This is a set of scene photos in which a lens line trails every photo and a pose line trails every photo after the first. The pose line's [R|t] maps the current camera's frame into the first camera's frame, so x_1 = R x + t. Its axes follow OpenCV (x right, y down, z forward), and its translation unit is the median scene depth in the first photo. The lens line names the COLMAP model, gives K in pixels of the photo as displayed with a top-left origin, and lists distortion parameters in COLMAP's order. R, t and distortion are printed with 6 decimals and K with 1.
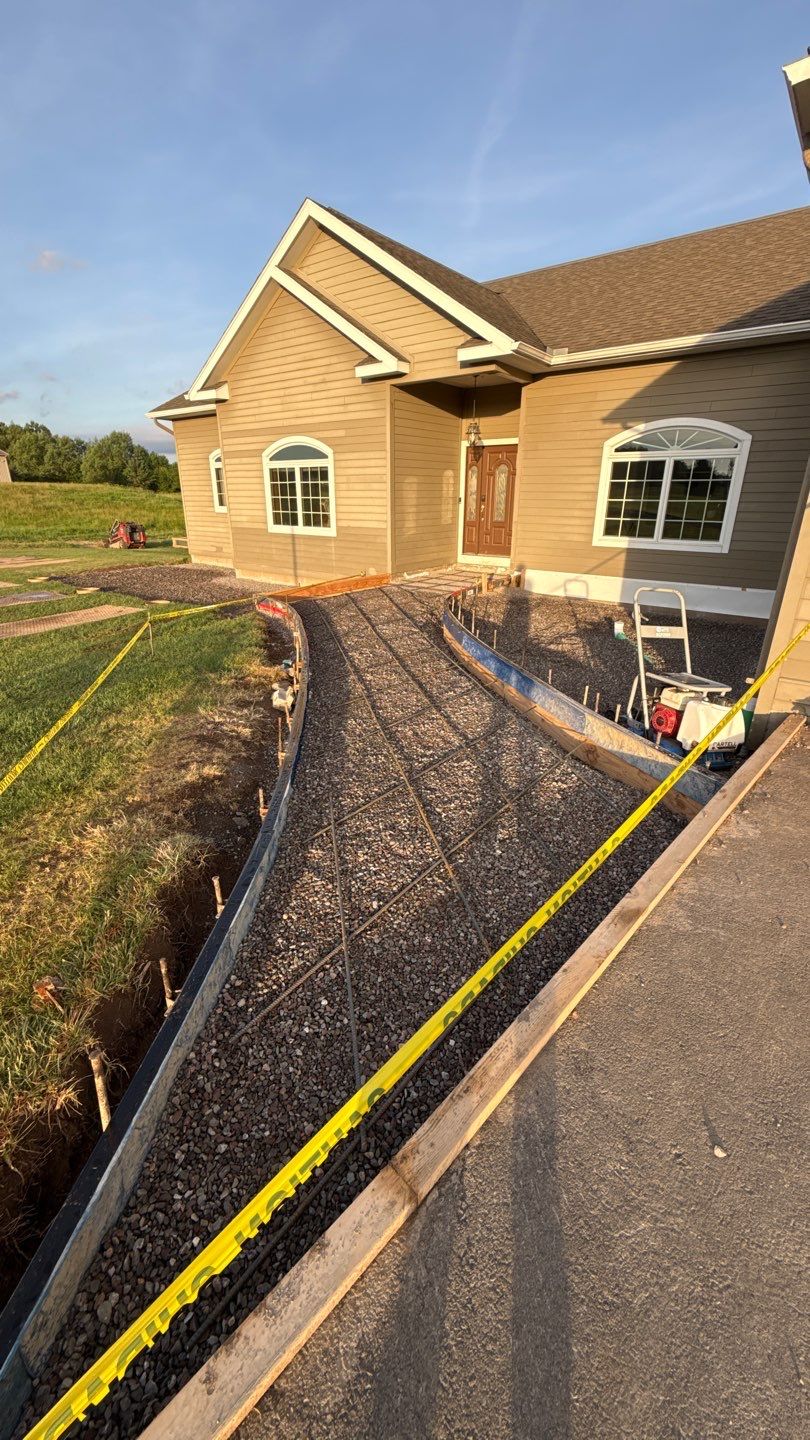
lens RADIAL K [[569.7, 0, 405.0], [0, 569.7, 720.0], [0, 0, 1]] dist [0.001311, -0.000796]
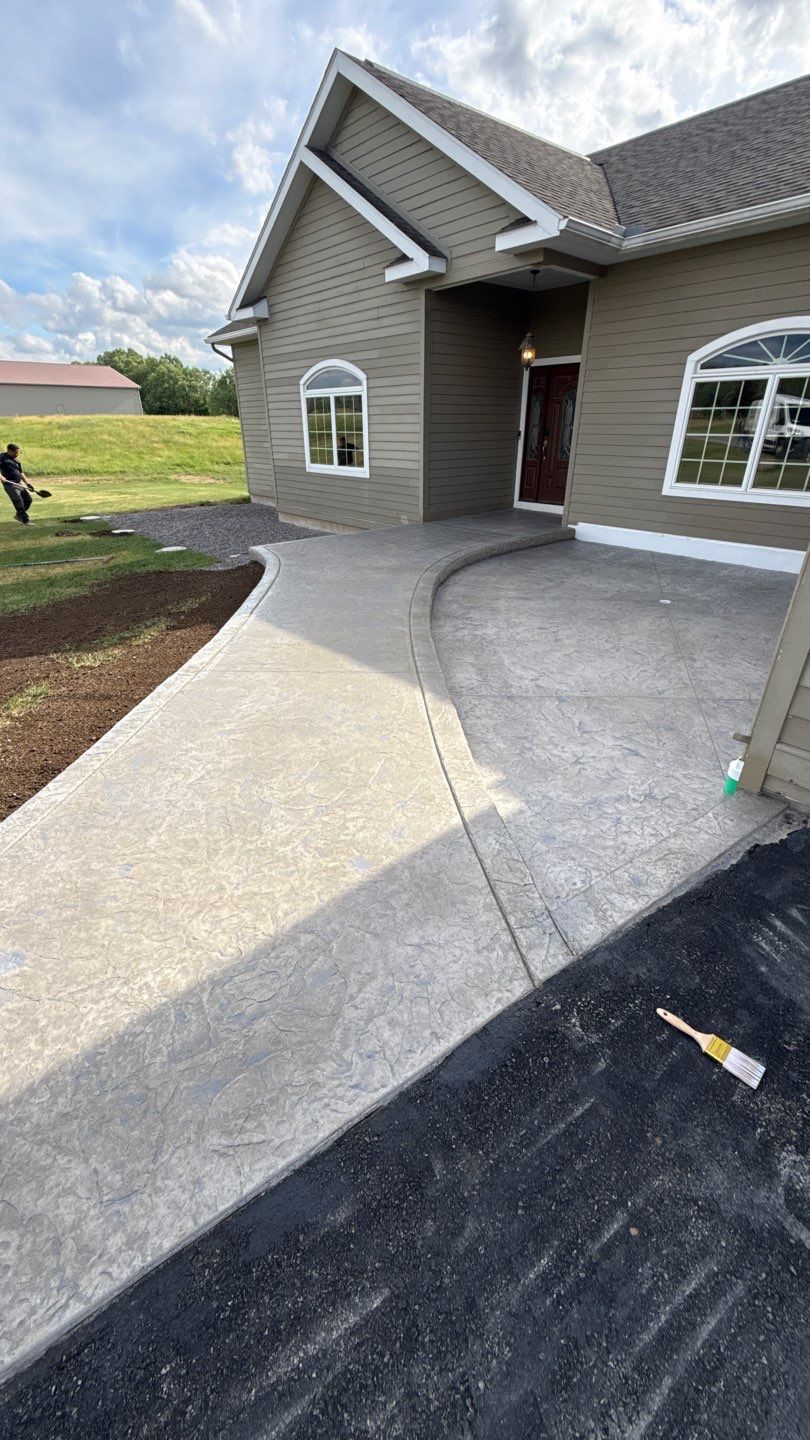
lens RADIAL K [[569.7, 0, 405.0], [0, 569.7, 720.0], [0, 0, 1]] dist [0.001311, -0.000796]
pose [[0.980393, 0.085221, -0.177671, 0.126856], [-0.066946, 0.992063, 0.106439, -0.048126], [0.185332, -0.092458, 0.978317, 0.111698]]
